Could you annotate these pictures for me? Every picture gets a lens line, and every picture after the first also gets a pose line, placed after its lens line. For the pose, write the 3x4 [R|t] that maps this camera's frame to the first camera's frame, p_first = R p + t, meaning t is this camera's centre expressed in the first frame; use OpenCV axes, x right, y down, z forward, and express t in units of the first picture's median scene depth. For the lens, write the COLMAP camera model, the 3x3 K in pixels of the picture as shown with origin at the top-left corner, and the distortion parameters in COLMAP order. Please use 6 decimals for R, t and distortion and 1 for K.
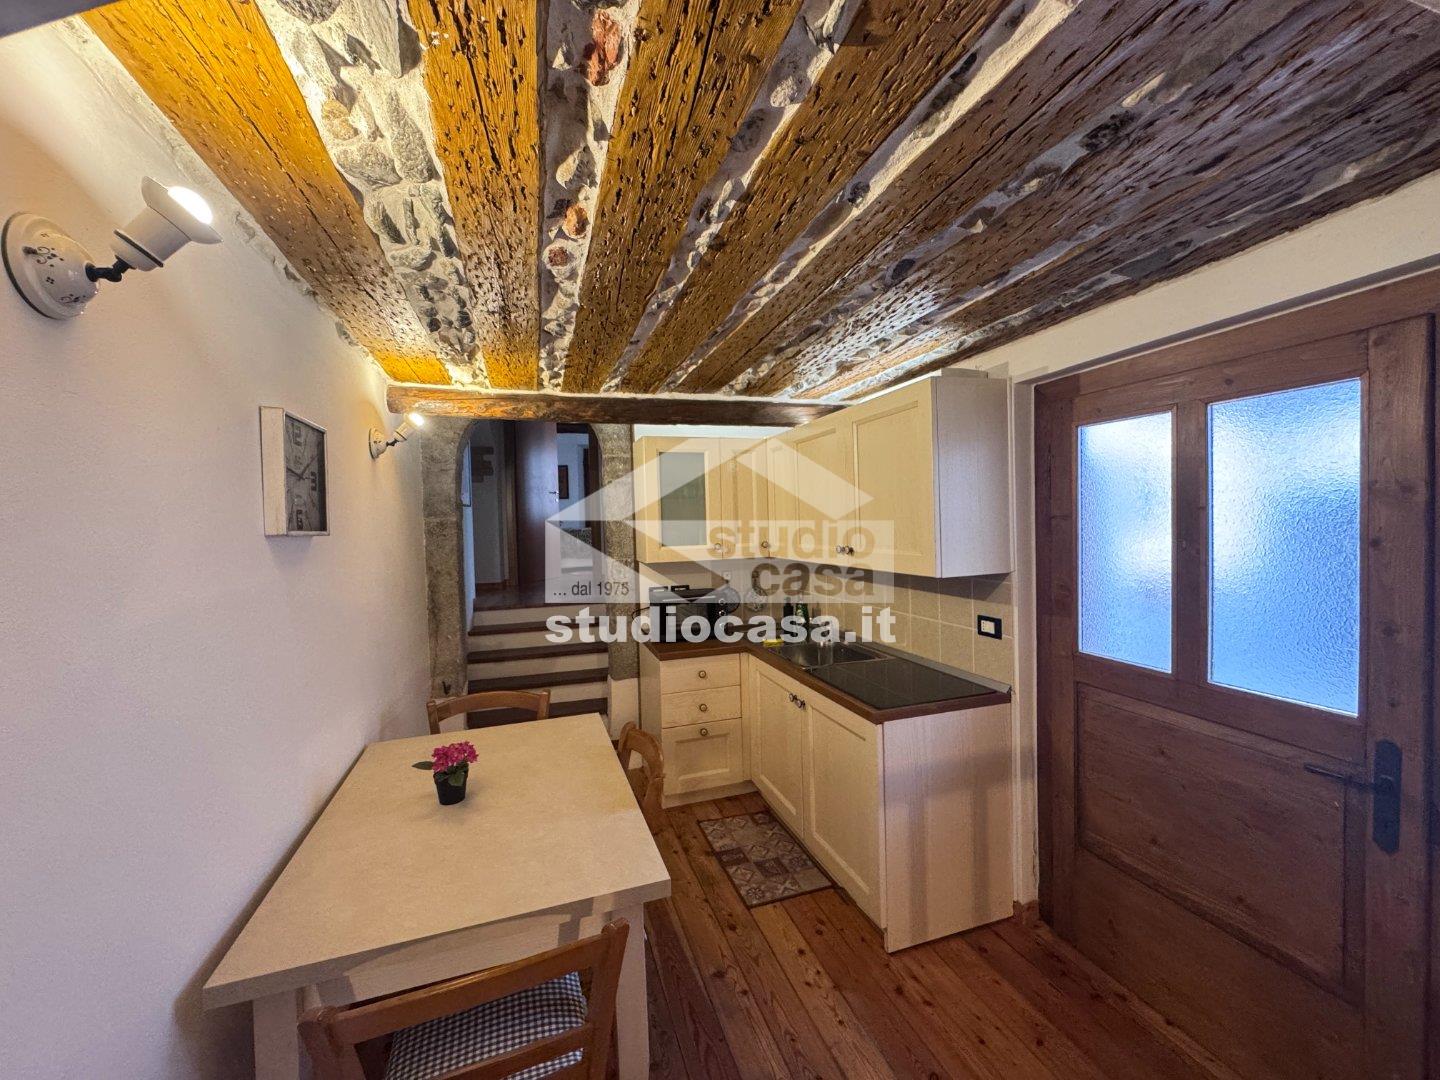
lens RADIAL K [[574.8, 0, 723.6], [0, 574.8, 538.1], [0, 0, 1]] dist [-0.004897, 0.000123]
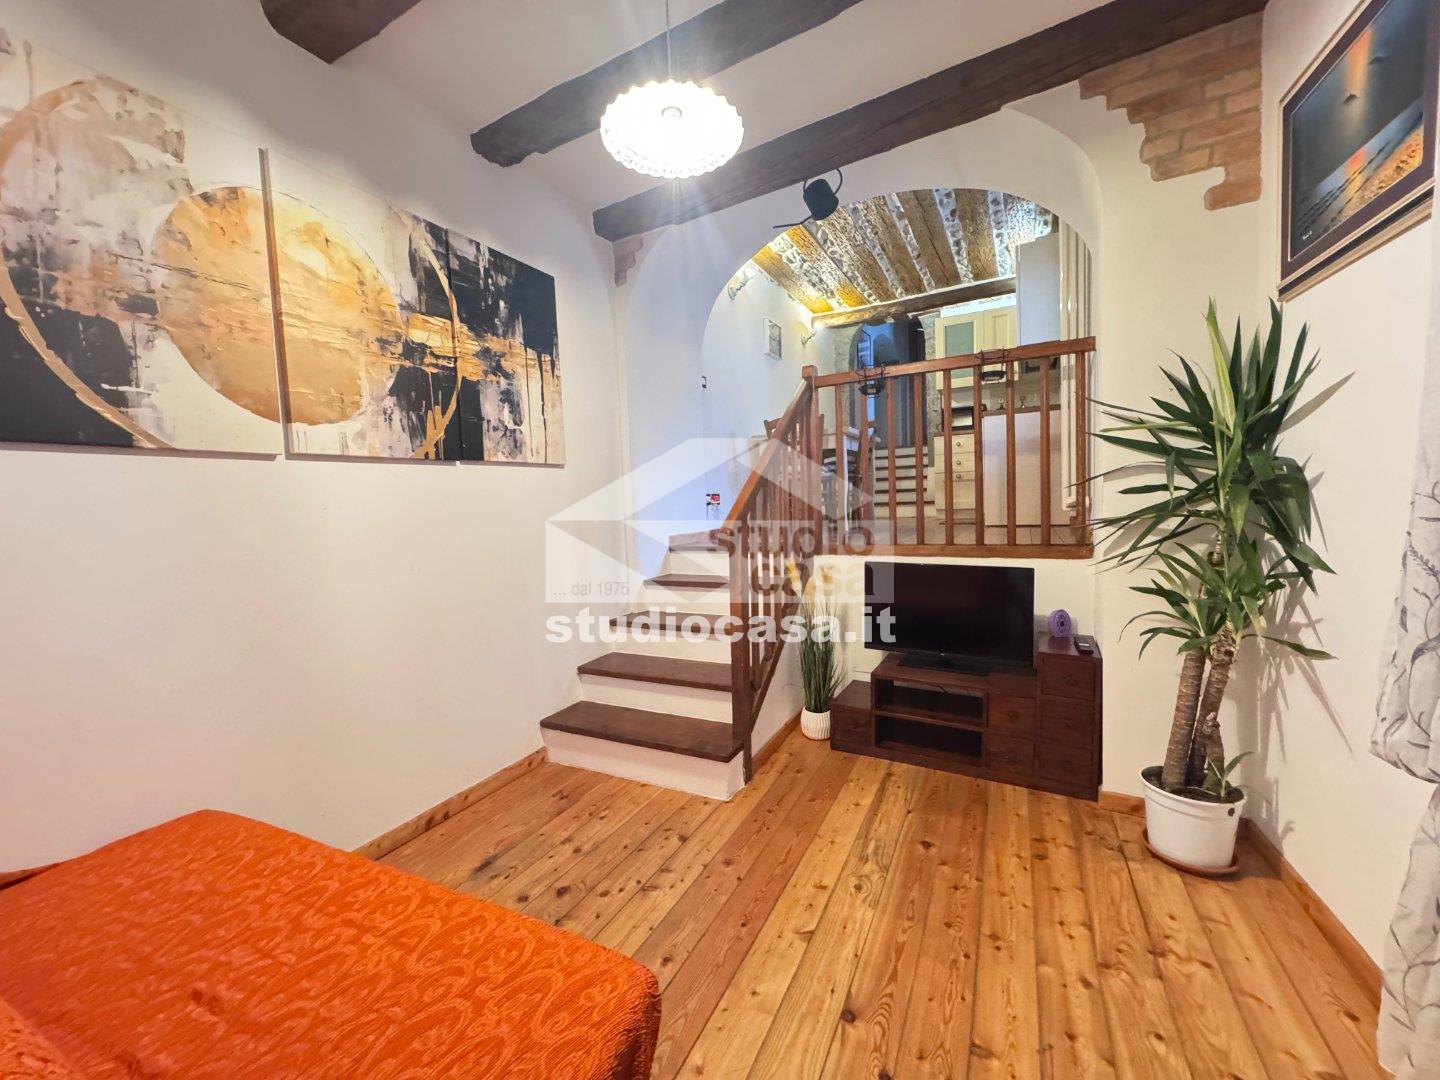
lens RADIAL K [[574.8, 0, 720.6], [0, 574.8, 536.3], [0, 0, 1]] dist [-0.004897, 0.000123]
pose [[0.685465, 0.048390, -0.726496, 1.032338], [-0.002537, 0.997942, 0.064077, 0.545292], [0.728101, -0.042079, 0.684177, -1.055872]]
